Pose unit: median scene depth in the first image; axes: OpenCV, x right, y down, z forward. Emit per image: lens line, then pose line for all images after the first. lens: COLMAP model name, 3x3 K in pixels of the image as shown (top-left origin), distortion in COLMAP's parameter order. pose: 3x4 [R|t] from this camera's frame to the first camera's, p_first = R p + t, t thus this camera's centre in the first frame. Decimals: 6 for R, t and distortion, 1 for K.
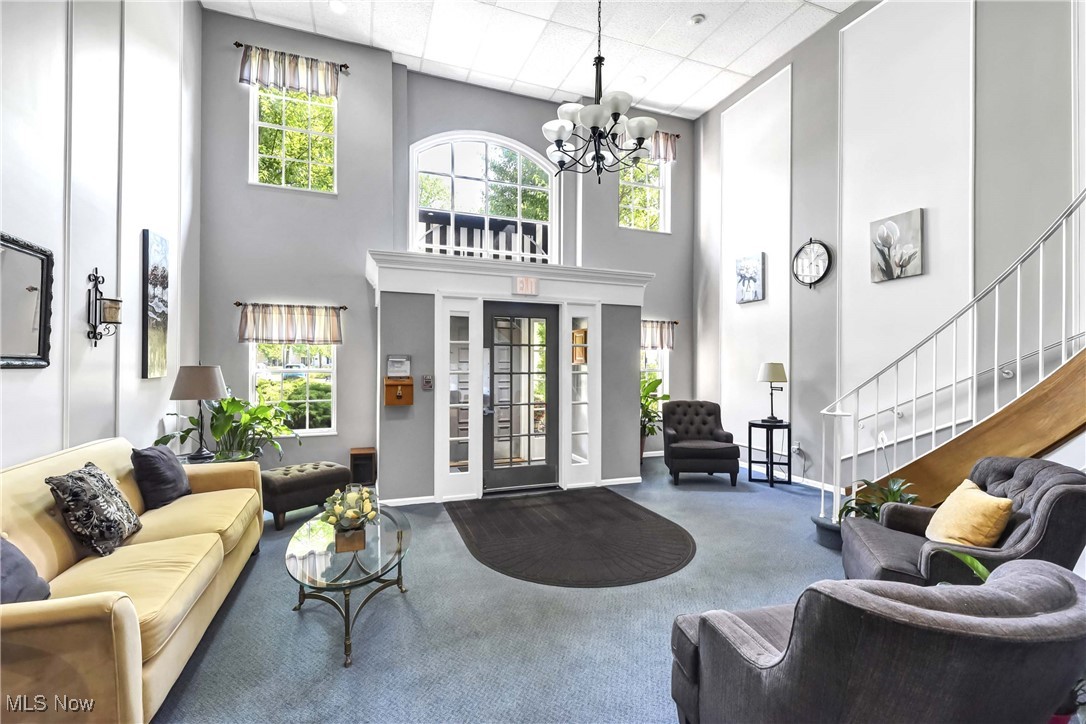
lens RADIAL K [[474.0, 0, 543.4], [0, 474.0, 360.9], [0, 0, 1]] dist [0.000100, -0.002037]
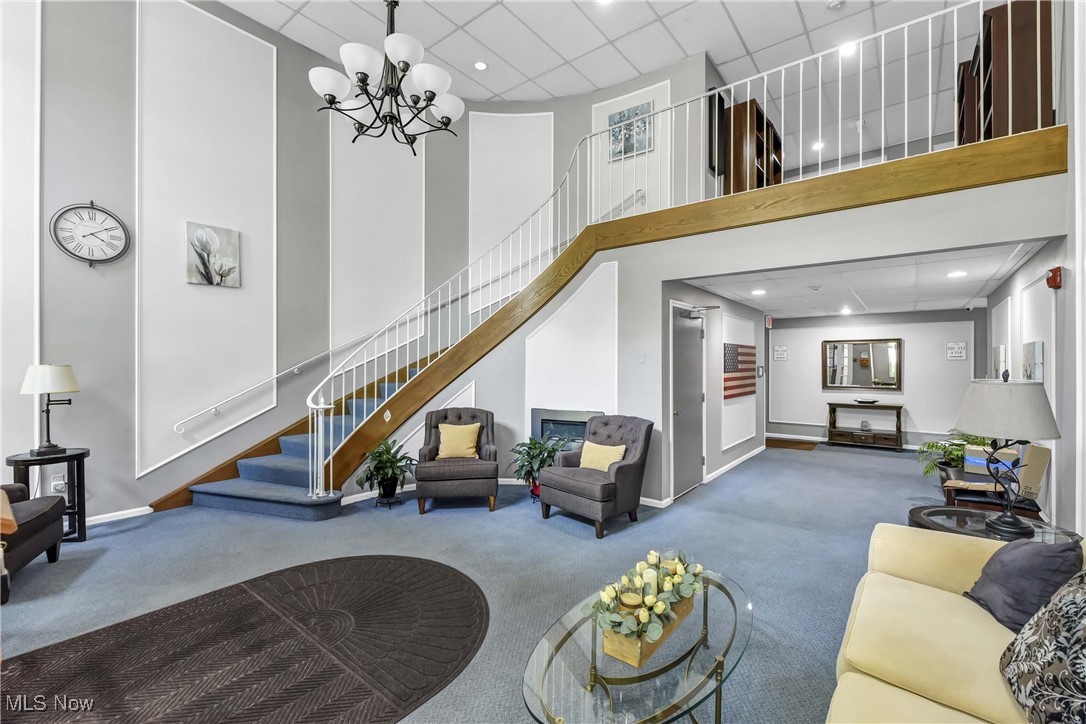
lens RADIAL K [[474.0, 0, 543.4], [0, 474.0, 362.7], [0, 0, 1]] dist [0.000100, -0.002037]
pose [[-0.513486, -0.004432, 0.858087, -0.545081], [-0.003985, 0.999988, 0.002781, -0.004658], [-0.858089, -0.001991, -0.513497, 0.896198]]
